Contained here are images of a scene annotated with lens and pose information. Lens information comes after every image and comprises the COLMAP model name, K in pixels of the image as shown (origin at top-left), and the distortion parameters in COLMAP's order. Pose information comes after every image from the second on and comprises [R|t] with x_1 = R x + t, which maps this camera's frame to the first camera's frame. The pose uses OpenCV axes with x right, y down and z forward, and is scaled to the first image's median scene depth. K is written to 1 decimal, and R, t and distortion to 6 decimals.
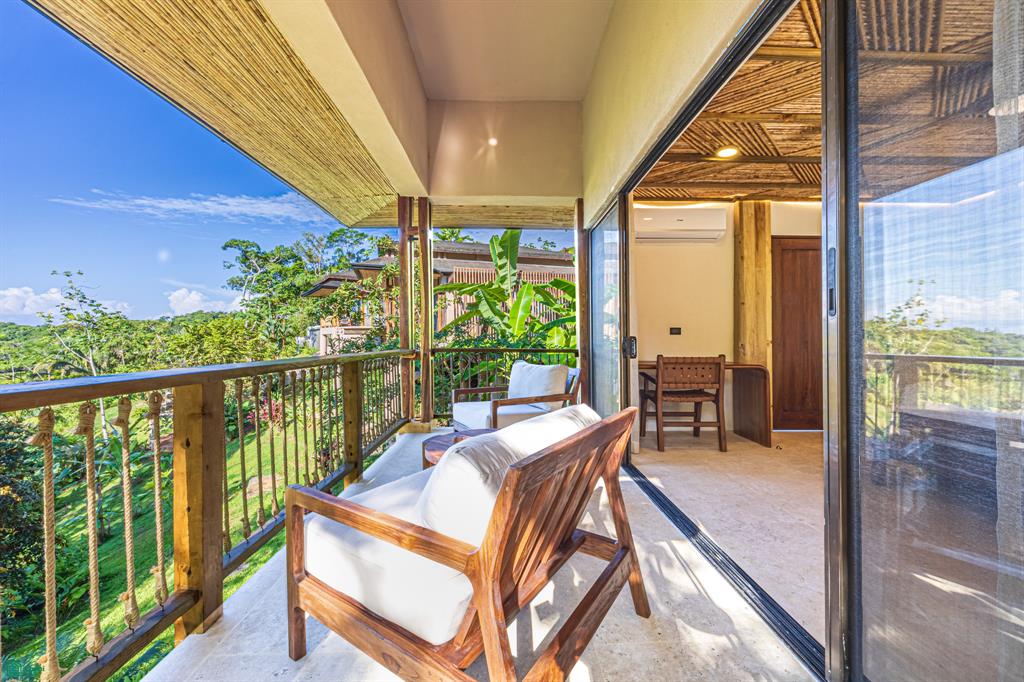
lens RADIAL K [[415.5, 0, 514.5], [0, 415.5, 350.6], [0, 0, 1]] dist [-0.001328, -0.000220]
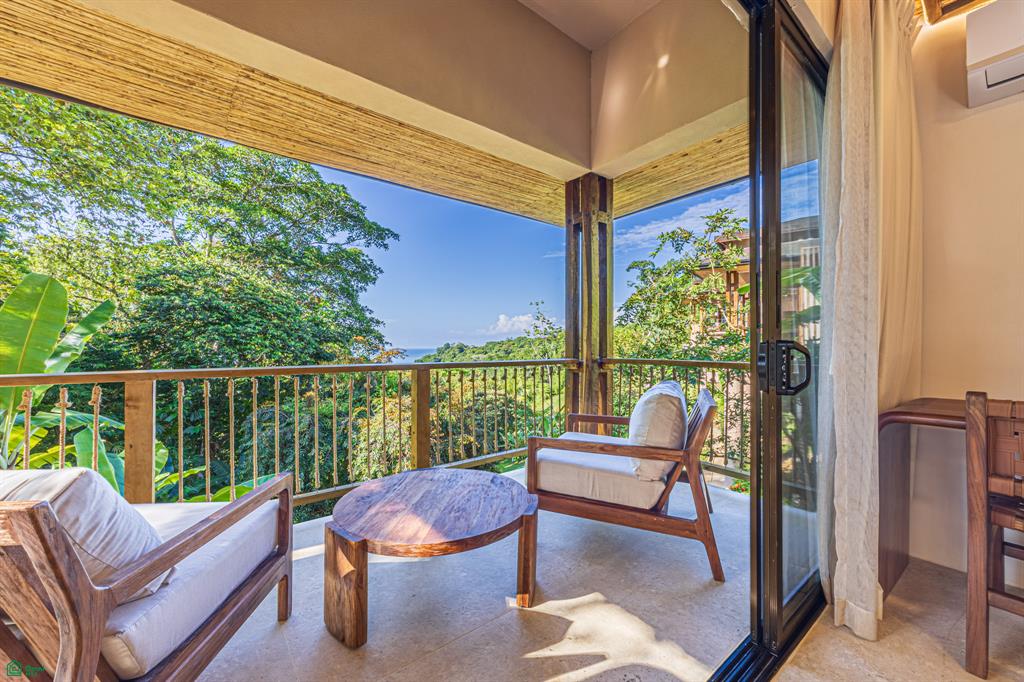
lens RADIAL K [[399.5, 0, 508.1], [0, 399.5, 350.1], [0, 0, 1]] dist [-0.000383, -0.000043]
pose [[0.593475, -0.000550, -0.804852, 0.046372], [-0.011349, 0.999895, -0.009052, -0.000845], [0.804772, 0.014506, 0.593406, 0.055594]]
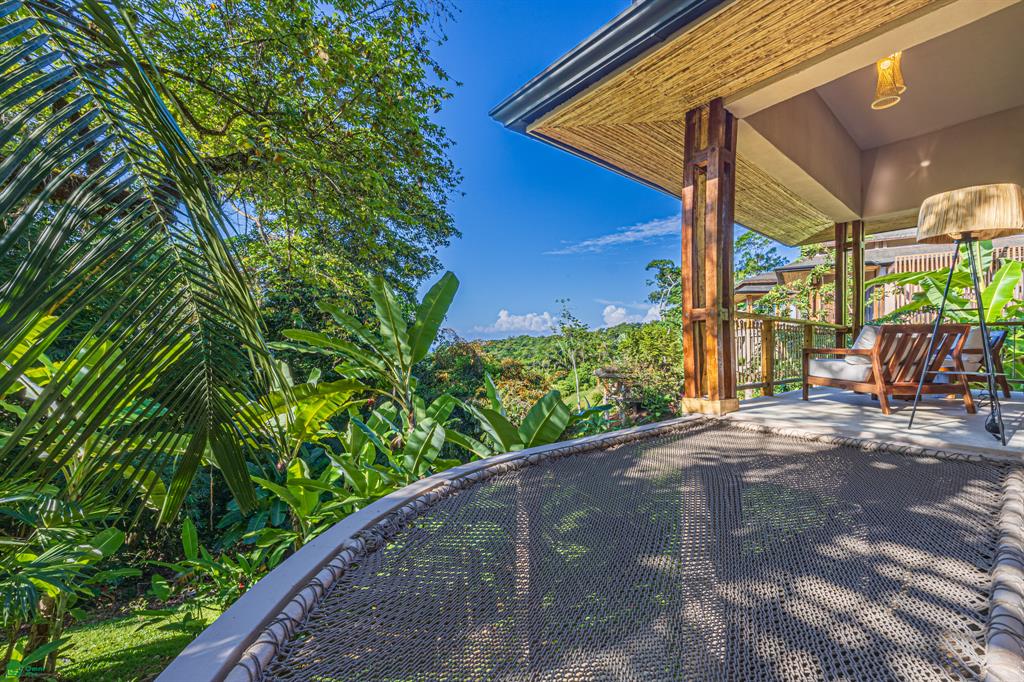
lens RADIAL K [[415.5, 0, 514.5], [0, 415.5, 350.6], [0, 0, 1]] dist [-0.001328, -0.000220]
pose [[0.620676, 0.006089, -0.784044, 0.023522], [-0.019277, 0.999786, -0.007496, 0.015493], [0.783830, 0.019767, 0.620660, -0.109291]]
